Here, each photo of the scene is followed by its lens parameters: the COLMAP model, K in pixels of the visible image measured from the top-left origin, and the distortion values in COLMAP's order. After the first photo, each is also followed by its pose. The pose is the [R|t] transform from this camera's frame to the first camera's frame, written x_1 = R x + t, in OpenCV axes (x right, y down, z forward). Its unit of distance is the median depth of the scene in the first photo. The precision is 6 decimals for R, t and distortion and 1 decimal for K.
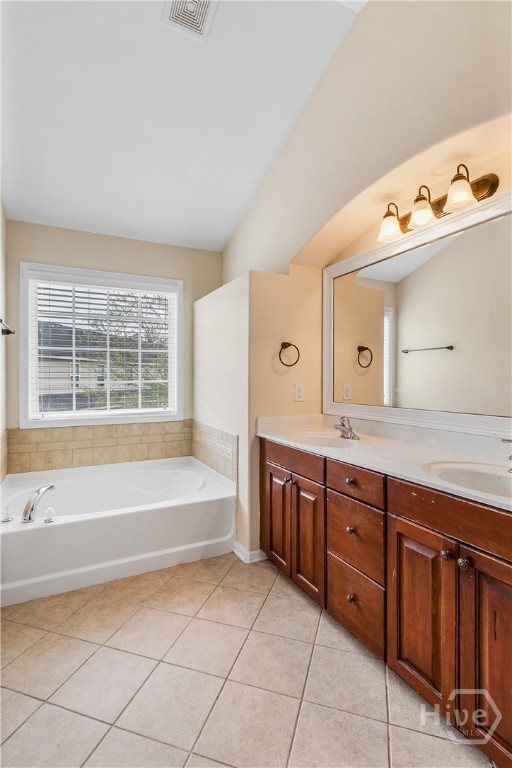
lens RADIAL K [[373.6, 0, 255.1], [0, 373.6, 379.8], [0, 0, 1]] dist [0.012274, 0.000199]
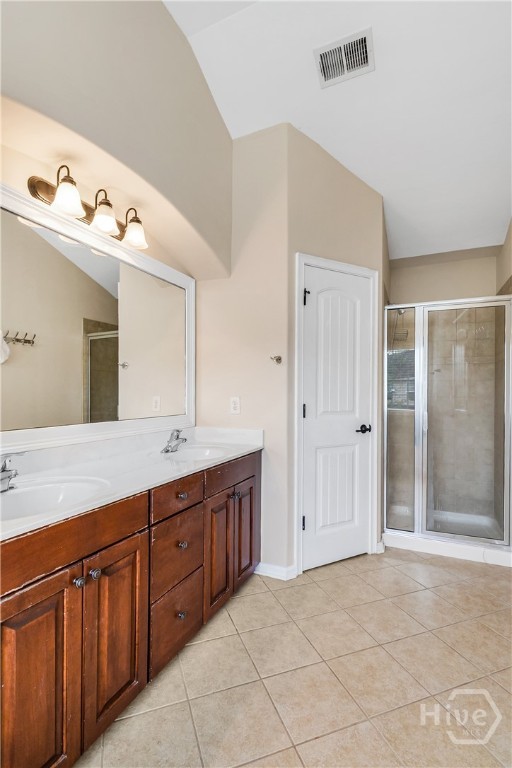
lens RADIAL K [[355.9, 0, 255.2], [0, 355.9, 389.5], [0, 0, 1]] dist [0.000594, 0.000402]
pose [[-0.615466, -0.003532, 0.788155, -0.652795], [-0.005735, 0.999984, 0.000002, -0.005564], [-0.788142, -0.004519, -0.615476, 1.573160]]
